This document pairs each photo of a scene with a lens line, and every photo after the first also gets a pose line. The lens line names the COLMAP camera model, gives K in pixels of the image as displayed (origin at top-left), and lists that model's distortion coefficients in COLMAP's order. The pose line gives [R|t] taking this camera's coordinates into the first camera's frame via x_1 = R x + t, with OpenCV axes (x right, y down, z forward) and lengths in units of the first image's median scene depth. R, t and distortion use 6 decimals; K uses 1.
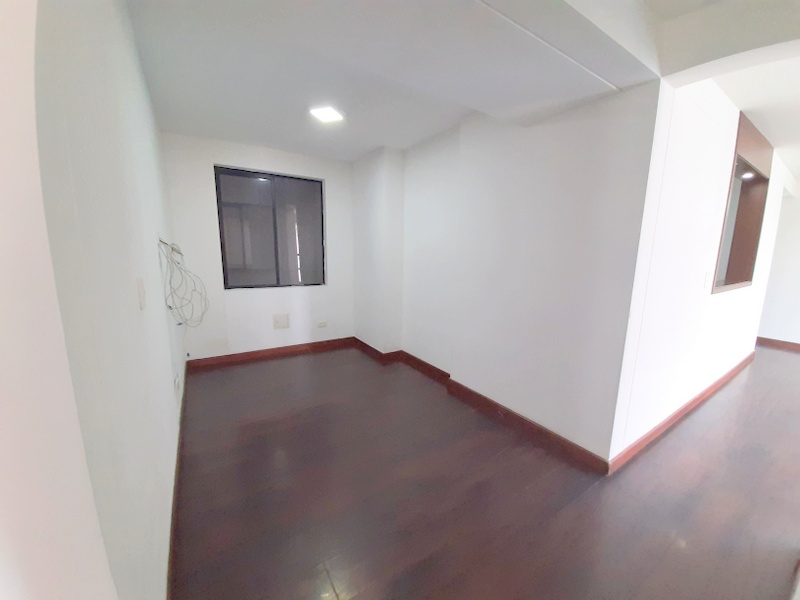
lens RADIAL K [[322.3, 0, 400.0], [0, 322.3, 300.0], [0, 0, 1]] dist [-0.000406, -0.000128]
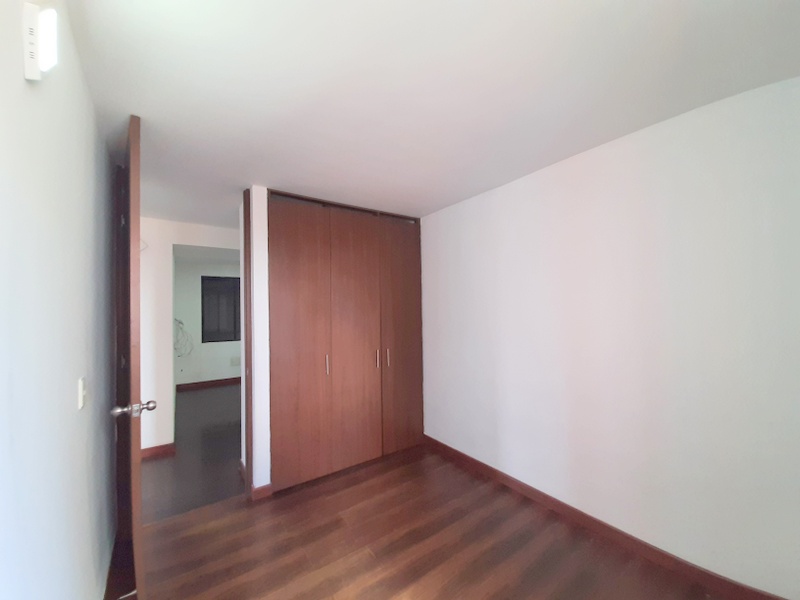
lens RADIAL K [[322.3, 0, 400.0], [0, 322.3, 300.0], [0, 0, 1]] dist [-0.000406, -0.000128]
pose [[0.998611, -0.033417, 0.040740, 0.493938], [0.040385, 0.982017, -0.184423, 0.108478], [-0.033845, 0.185812, 0.982002, -0.848523]]
